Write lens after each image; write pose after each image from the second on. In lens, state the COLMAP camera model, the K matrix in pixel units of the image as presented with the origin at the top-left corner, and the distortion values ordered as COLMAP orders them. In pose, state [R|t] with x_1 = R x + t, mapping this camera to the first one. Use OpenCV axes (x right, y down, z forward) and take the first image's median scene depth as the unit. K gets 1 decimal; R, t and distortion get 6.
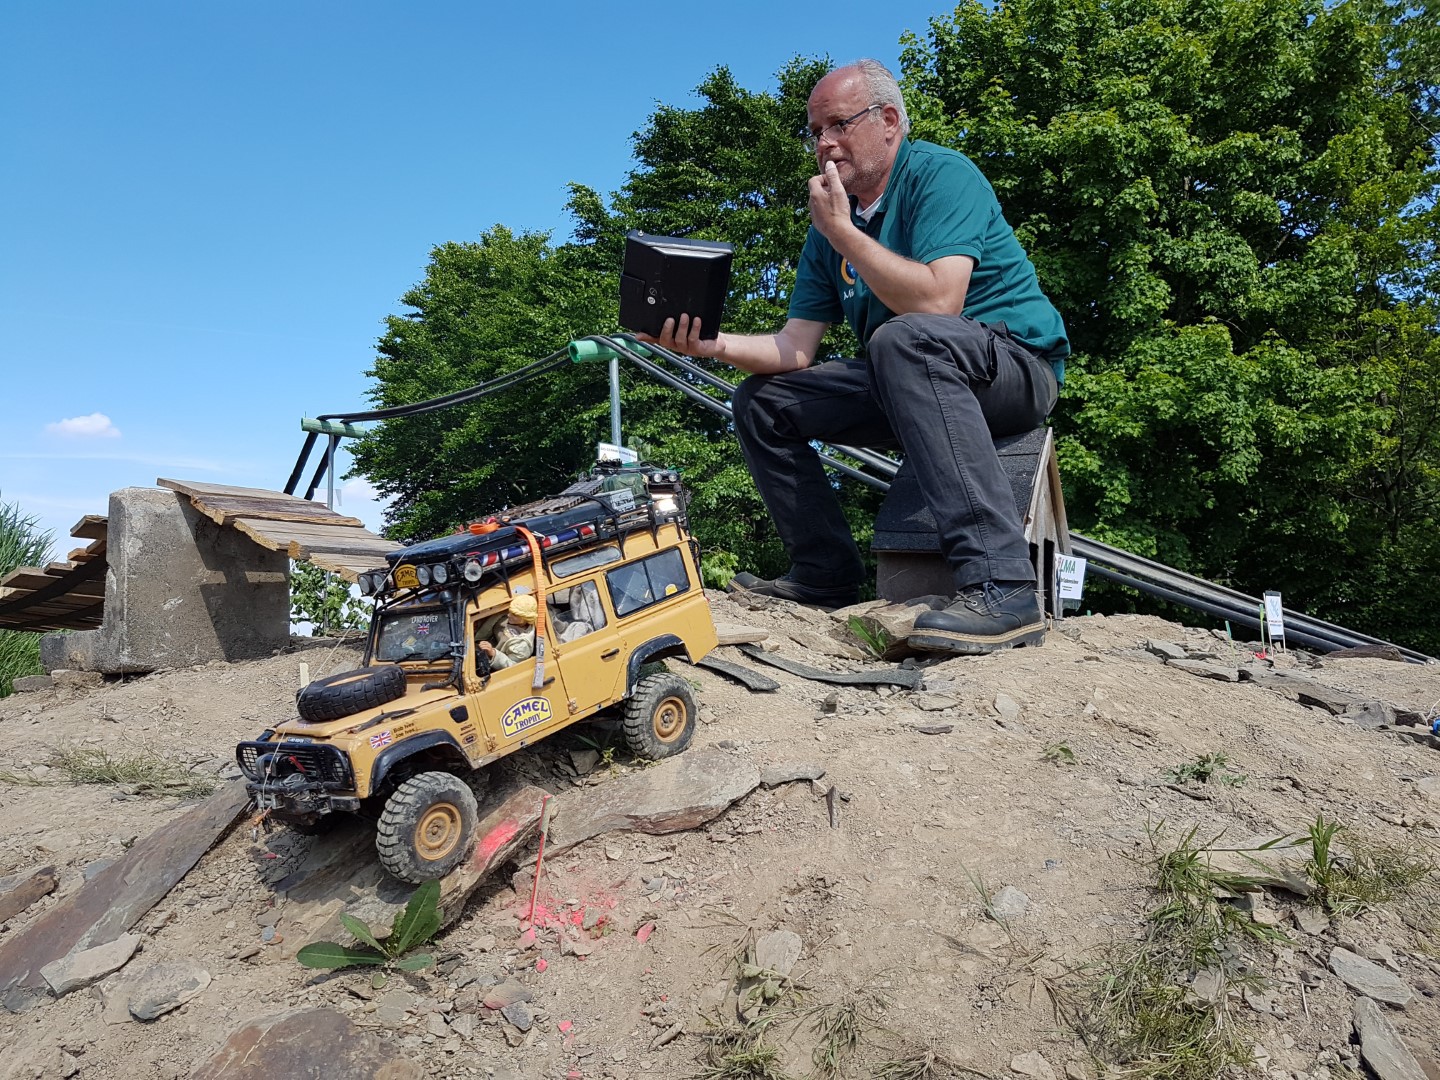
lens RADIAL K [[1115.0, 0, 720.0], [0, 1115.0, 540.0], [0, 0, 1]] dist [-0.014217, -0.008117]
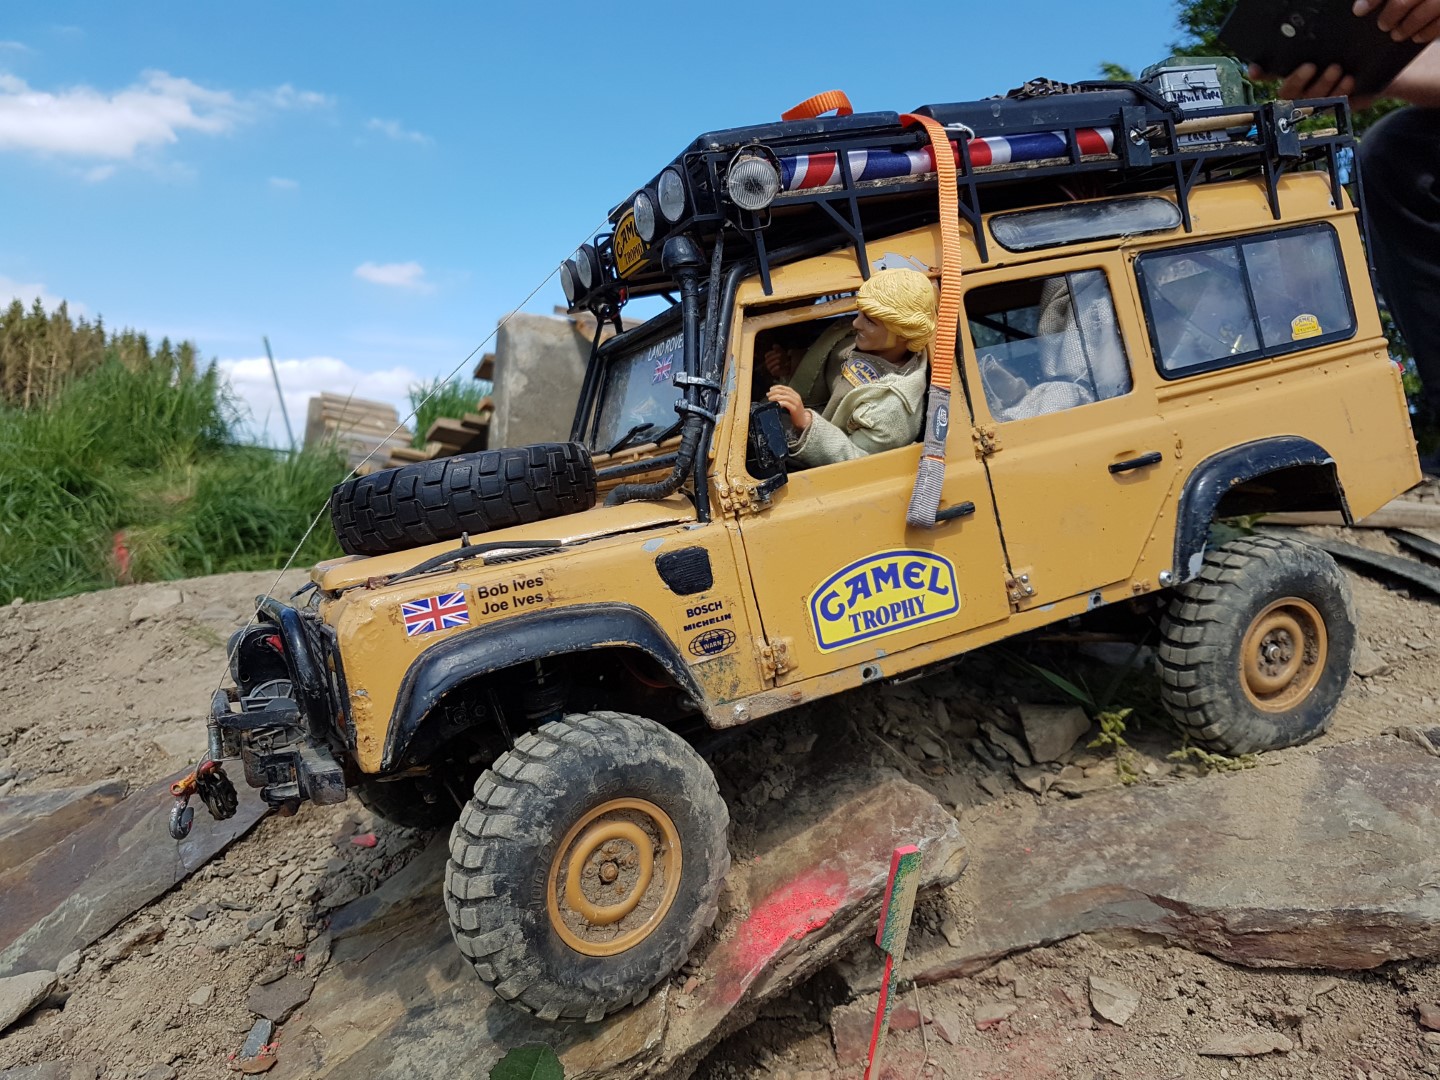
lens RADIAL K [[1115.0, 0, 720.0], [0, 1115.0, 540.0], [0, 0, 1]] dist [-0.014217, -0.008117]
pose [[0.902190, 0.065470, -0.426342, -0.066233], [-0.037260, 0.996548, 0.074184, 0.109505], [0.429727, -0.051042, 0.901515, 0.625088]]
